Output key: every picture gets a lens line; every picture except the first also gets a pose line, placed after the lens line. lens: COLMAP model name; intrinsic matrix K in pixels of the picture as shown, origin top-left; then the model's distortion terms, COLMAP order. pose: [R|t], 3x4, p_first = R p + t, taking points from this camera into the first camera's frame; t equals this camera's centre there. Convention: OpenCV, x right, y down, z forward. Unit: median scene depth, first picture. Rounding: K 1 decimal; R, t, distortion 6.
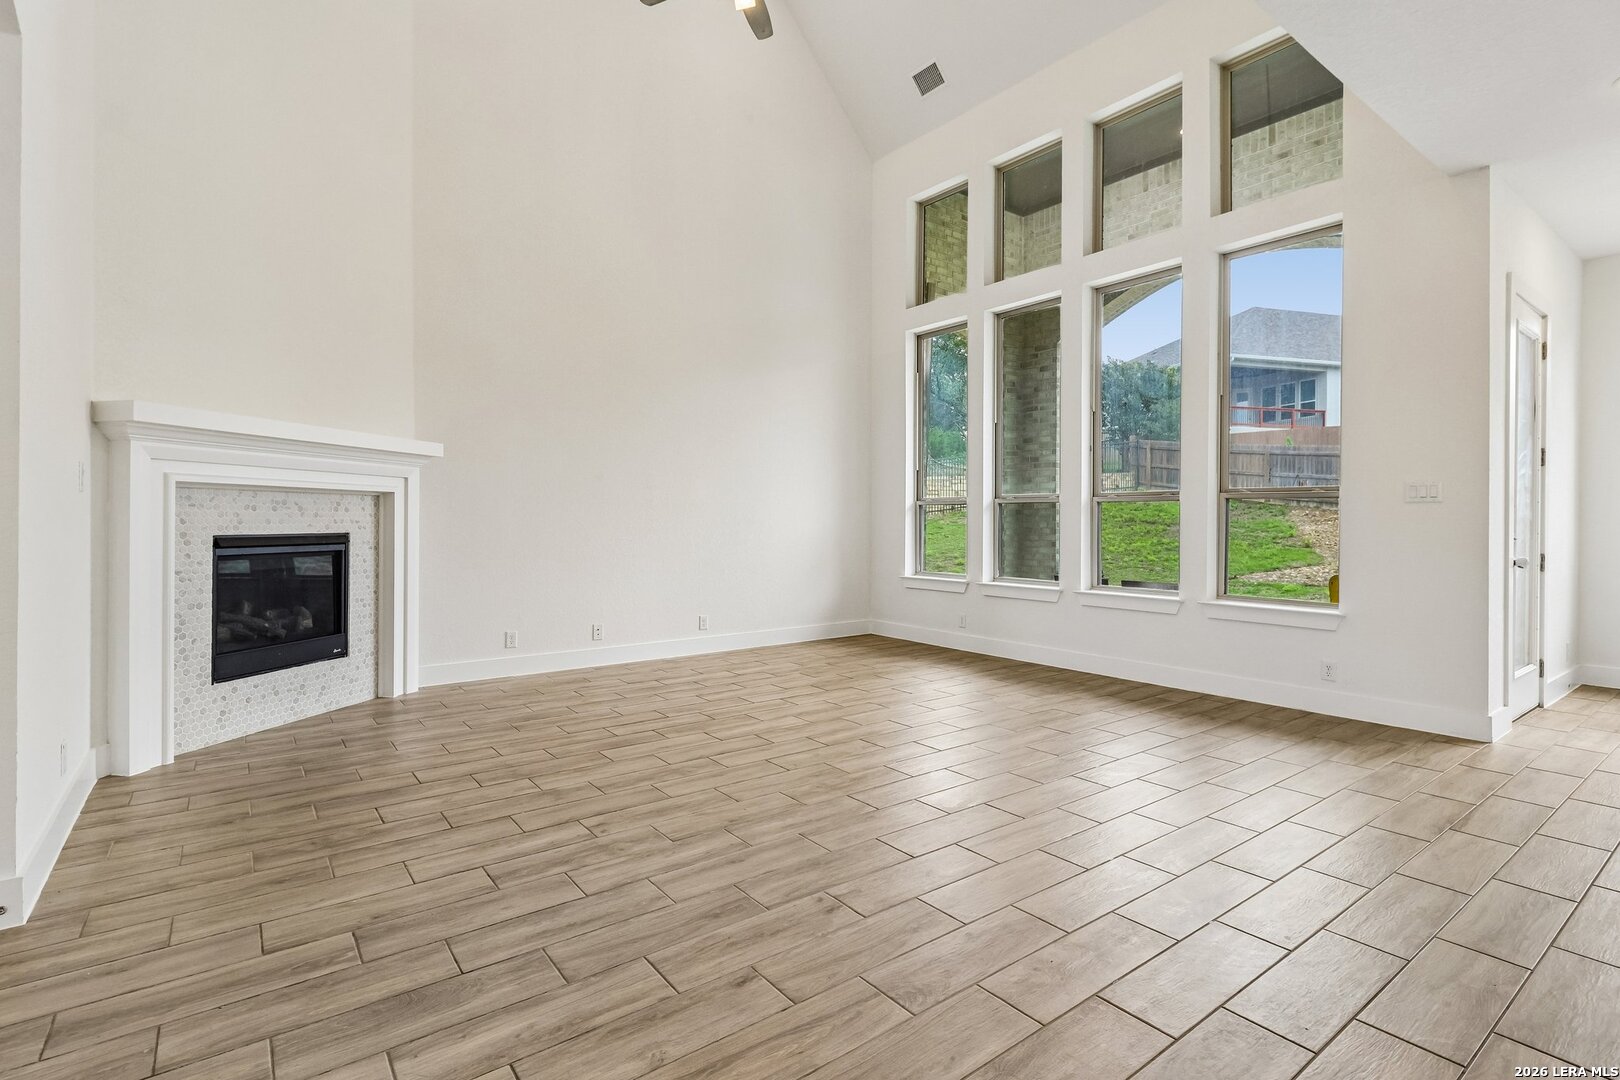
lens RADIAL K [[767.9, 0, 809.6], [0, 767.9, 525.2], [0, 0, 1]] dist [0.000480, -0.000565]
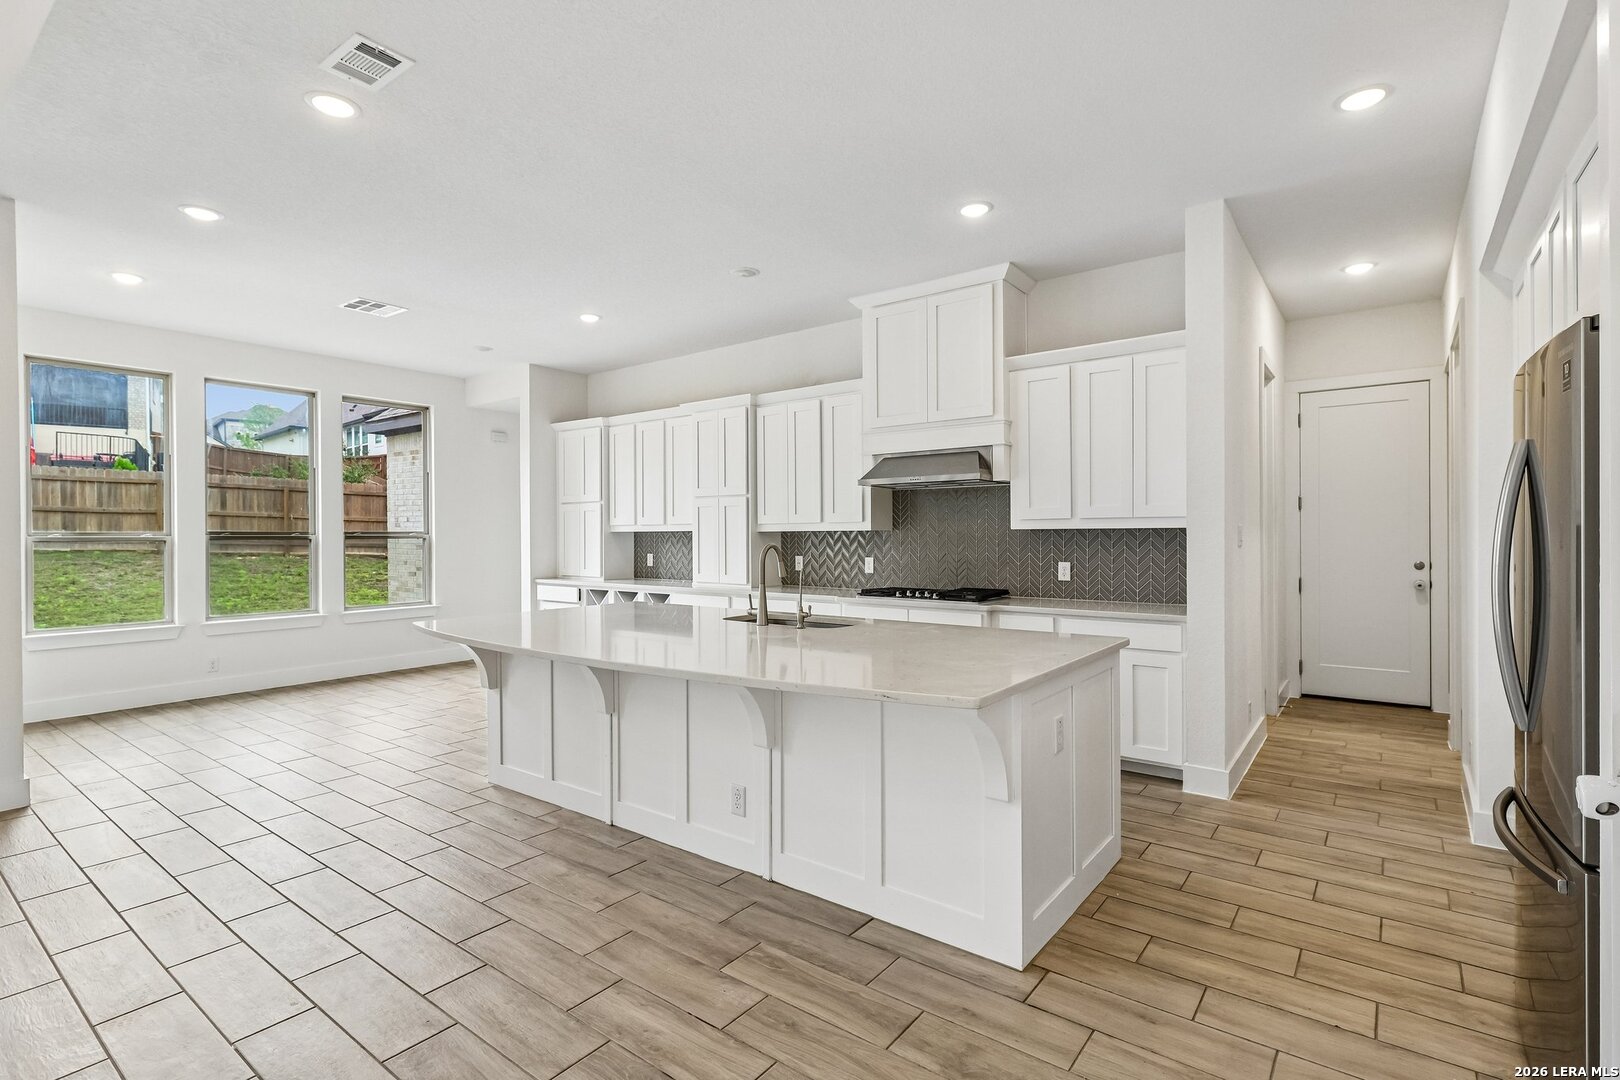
lens RADIAL K [[766.8, 0, 806.9], [0, 766.8, 536.6], [0, 0, 1]] dist [0.002087, -0.000716]
pose [[-0.267713, -0.002728, 0.963495, -0.249365], [0.008491, 0.999950, 0.005190, -0.041573], [-0.963461, 0.009571, -0.267676, 0.268836]]
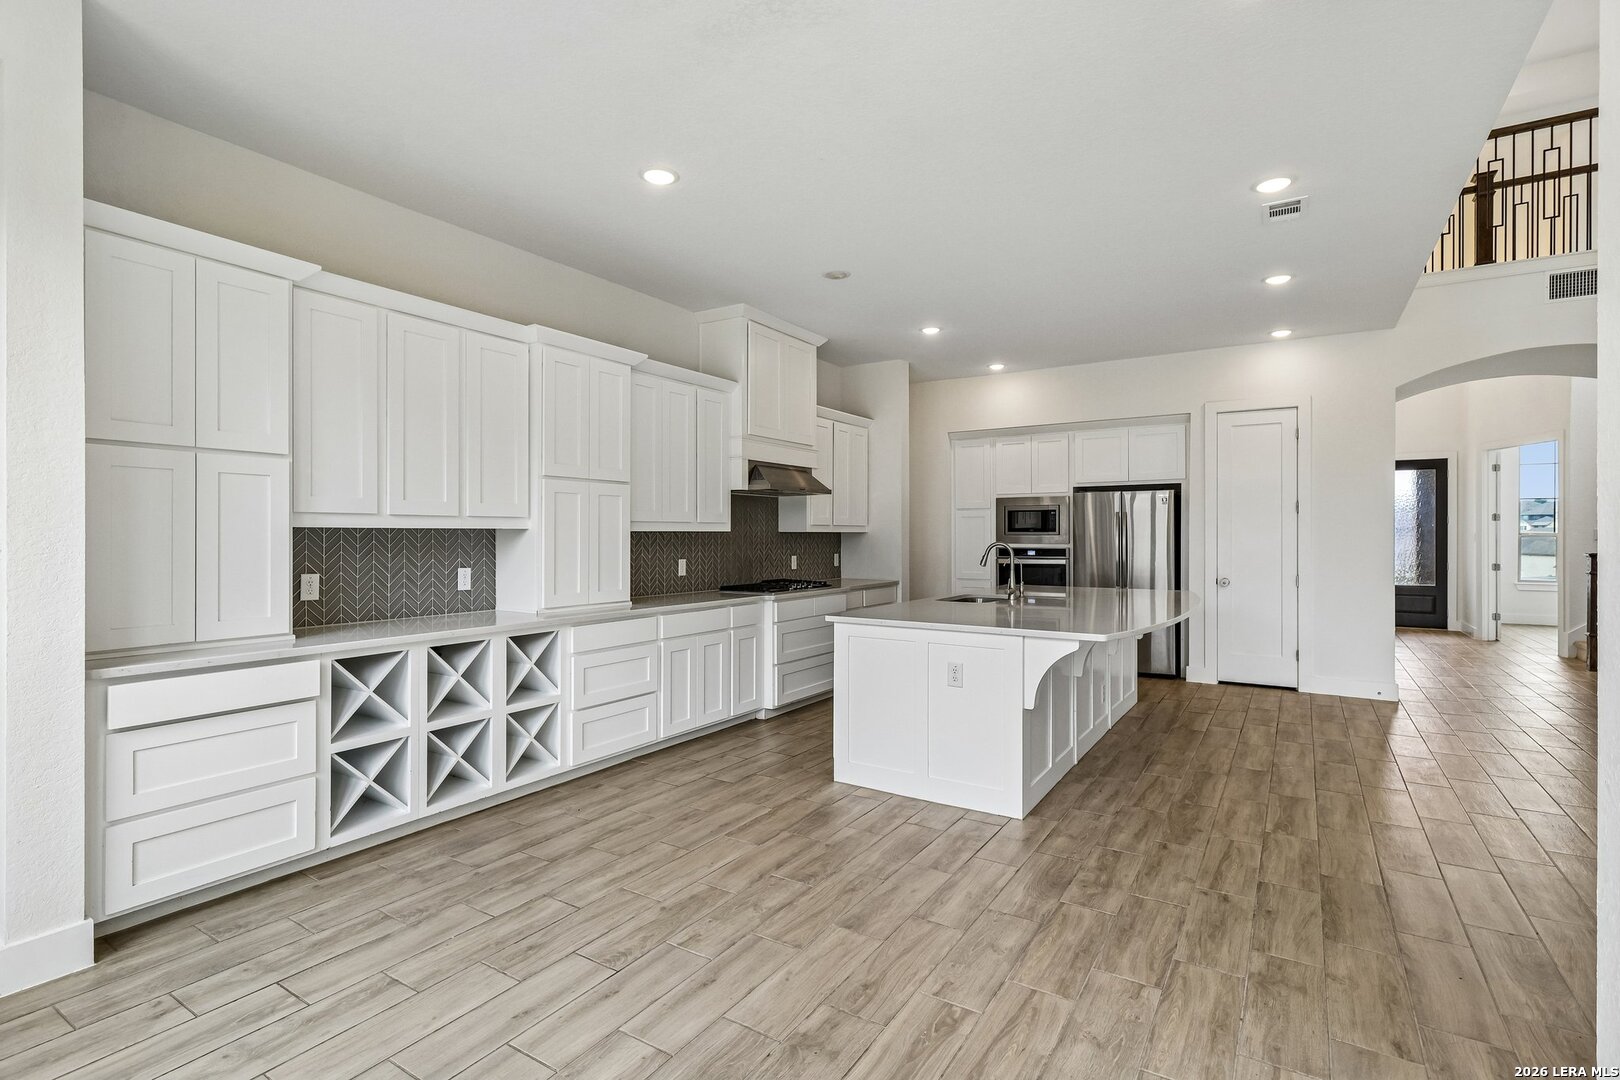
lens RADIAL K [[766.8, 0, 806.9], [0, 766.8, 536.6], [0, 0, 1]] dist [0.002087, -0.000716]
pose [[-0.937755, -0.003019, -0.347285, 1.167157], [-0.005177, 0.999973, 0.005286, -0.043254], [0.347259, 0.006755, -0.937745, 1.029990]]
